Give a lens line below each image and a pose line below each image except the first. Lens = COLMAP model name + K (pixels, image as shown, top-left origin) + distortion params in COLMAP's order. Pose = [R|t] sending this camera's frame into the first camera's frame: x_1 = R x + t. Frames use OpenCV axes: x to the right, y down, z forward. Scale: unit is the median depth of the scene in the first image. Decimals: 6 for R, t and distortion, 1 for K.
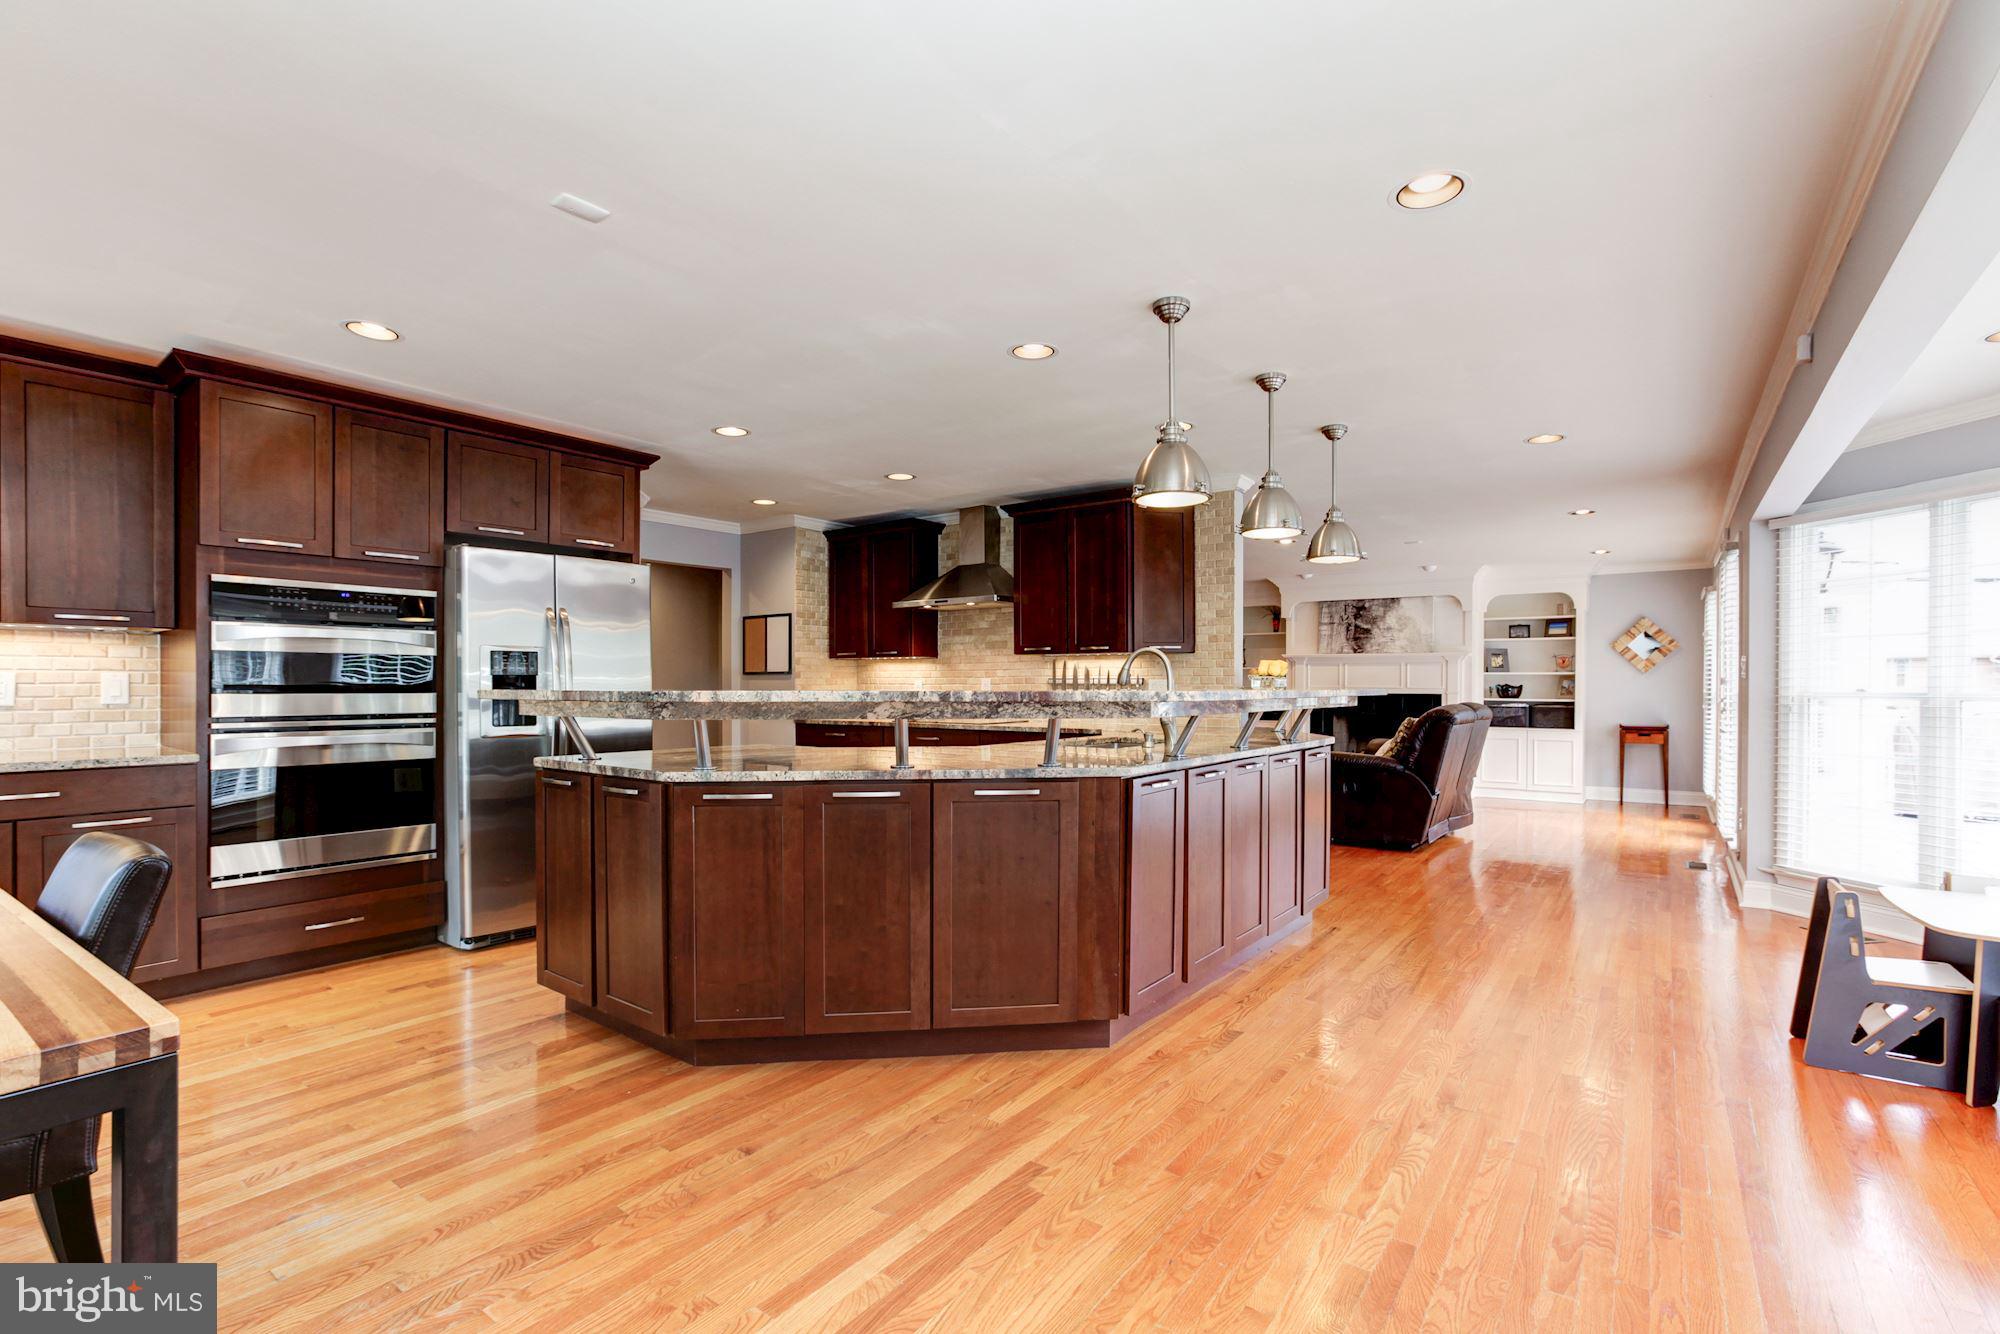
lens RADIAL K [[912.9, 0, 997.1], [0, 912.9, 677.3], [0, 0, 1]] dist [-0.031062, 0.015281]
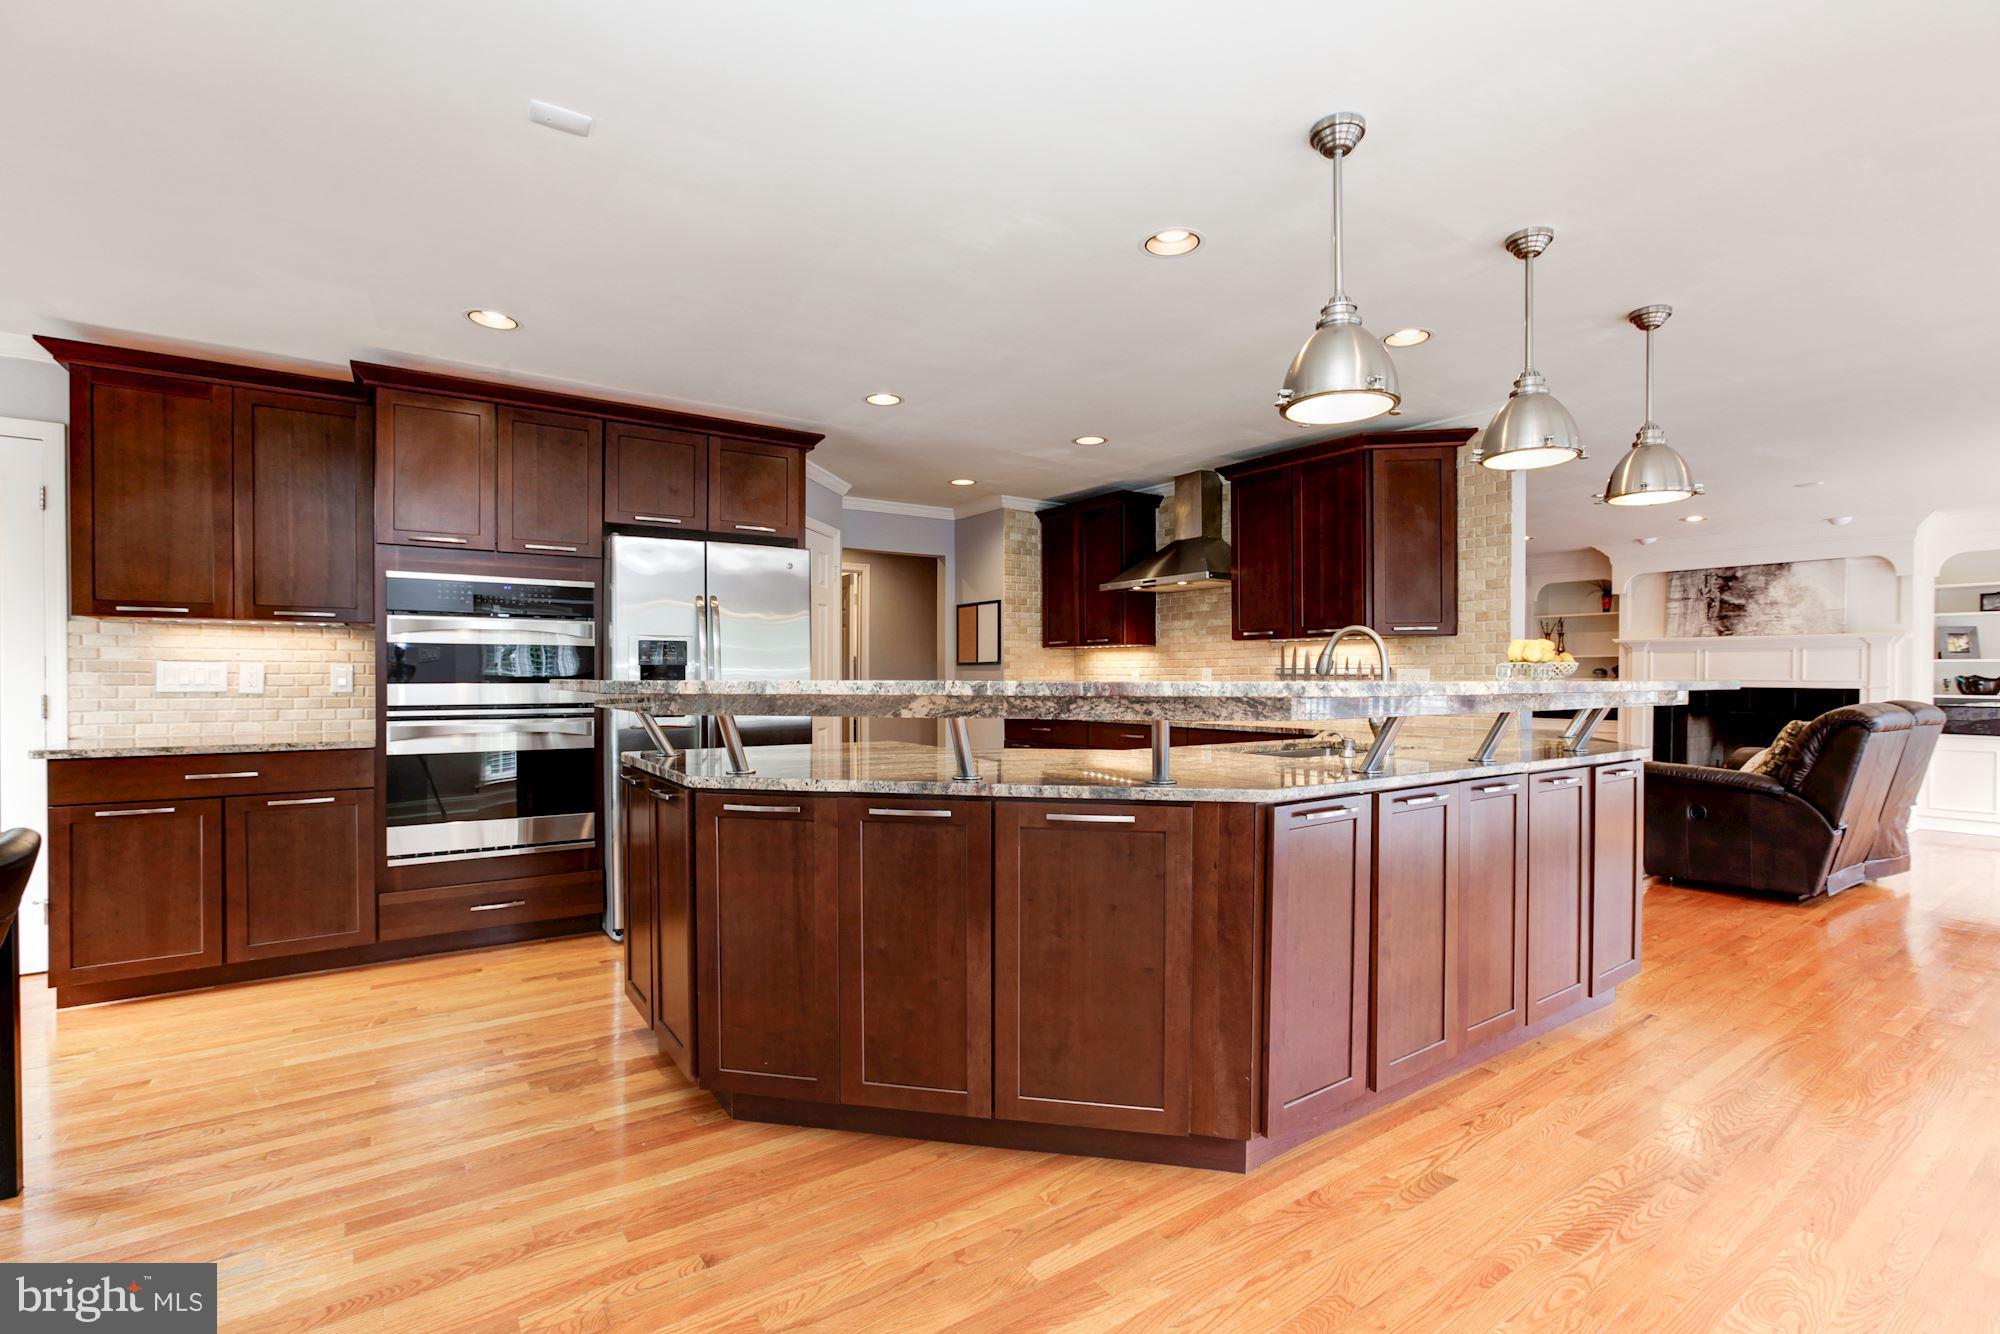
lens RADIAL K [[912.9, 0, 978.5], [0, 912.9, 675.6], [0, 0, 1]] dist [-0.031062, 0.015281]
pose [[0.947089, -0.000234, -0.320971, 0.126790], [0.002401, 0.999977, 0.006355, 0.004026], [0.320962, -0.006790, 0.947068, 0.207751]]
